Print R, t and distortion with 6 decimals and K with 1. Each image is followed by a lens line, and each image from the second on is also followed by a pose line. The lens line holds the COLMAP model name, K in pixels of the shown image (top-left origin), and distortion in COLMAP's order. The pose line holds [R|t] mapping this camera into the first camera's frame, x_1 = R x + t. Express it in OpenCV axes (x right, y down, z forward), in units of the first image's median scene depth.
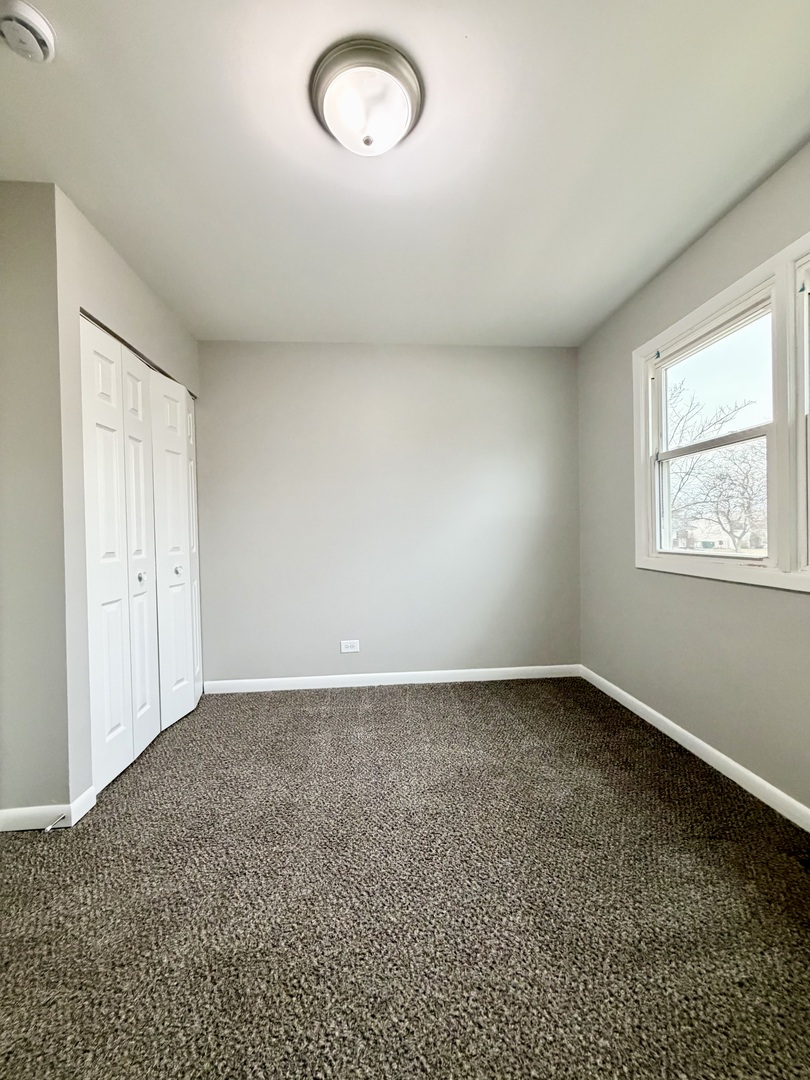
lens RADIAL K [[429.2, 0, 393.4], [0, 429.2, 541.7], [0, 0, 1]] dist [-0.000848, 0.000332]
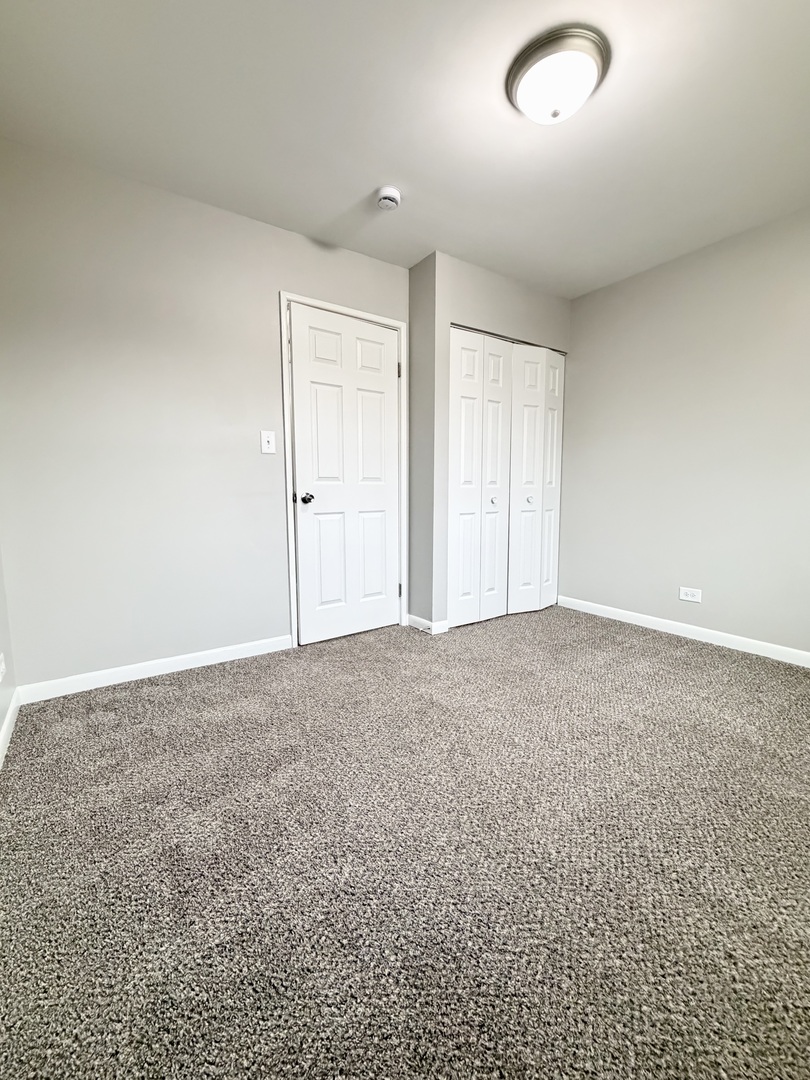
lens RADIAL K [[429.2, 0, 398.1], [0, 429.2, 543.7], [0, 0, 1]] dist [-0.000848, 0.000332]
pose [[0.504783, 0.132260, -0.853054, 0.475979], [-0.029391, 0.990254, 0.136140, 0.038707], [0.862746, -0.043648, 0.503750, -0.000537]]
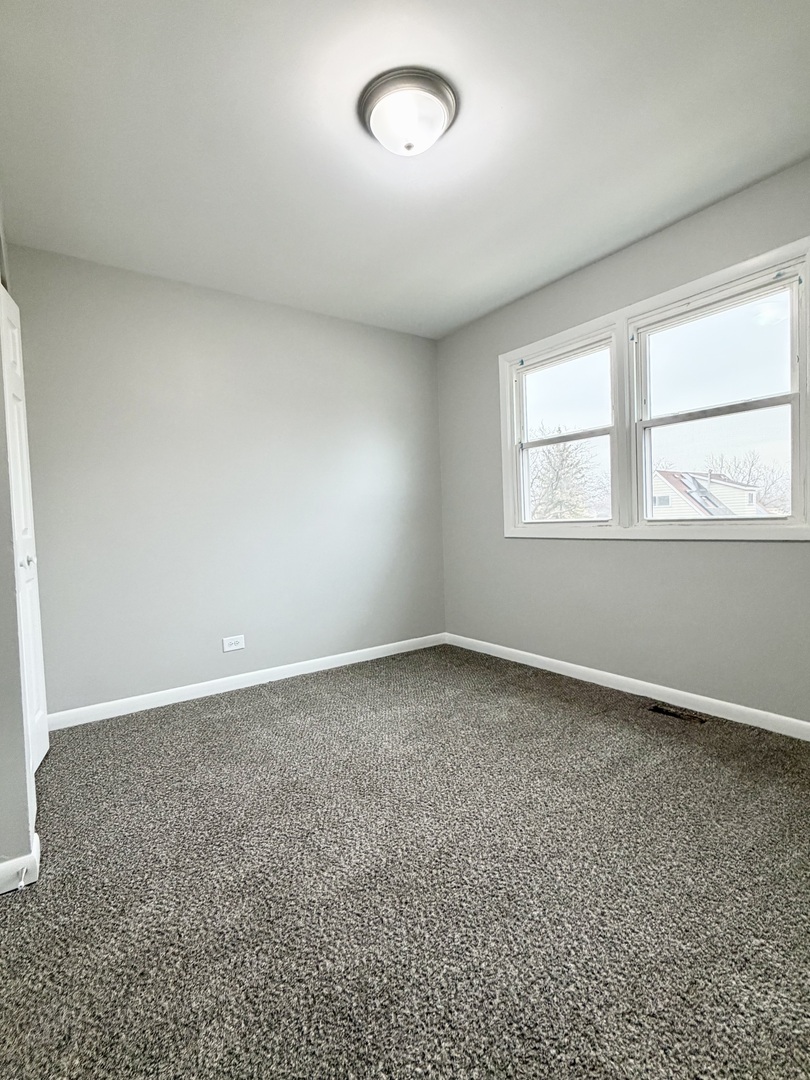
lens RADIAL K [[518.0, 0, 387.8], [0, 518.0, 545.5], [0, 0, 1]] dist [0.000183, -0.000025]
pose [[0.860804, -0.036764, 0.507607, -0.482941], [0.032656, 0.999322, 0.017000, 0.051561], [-0.507887, 0.001943, 0.861421, -0.085183]]
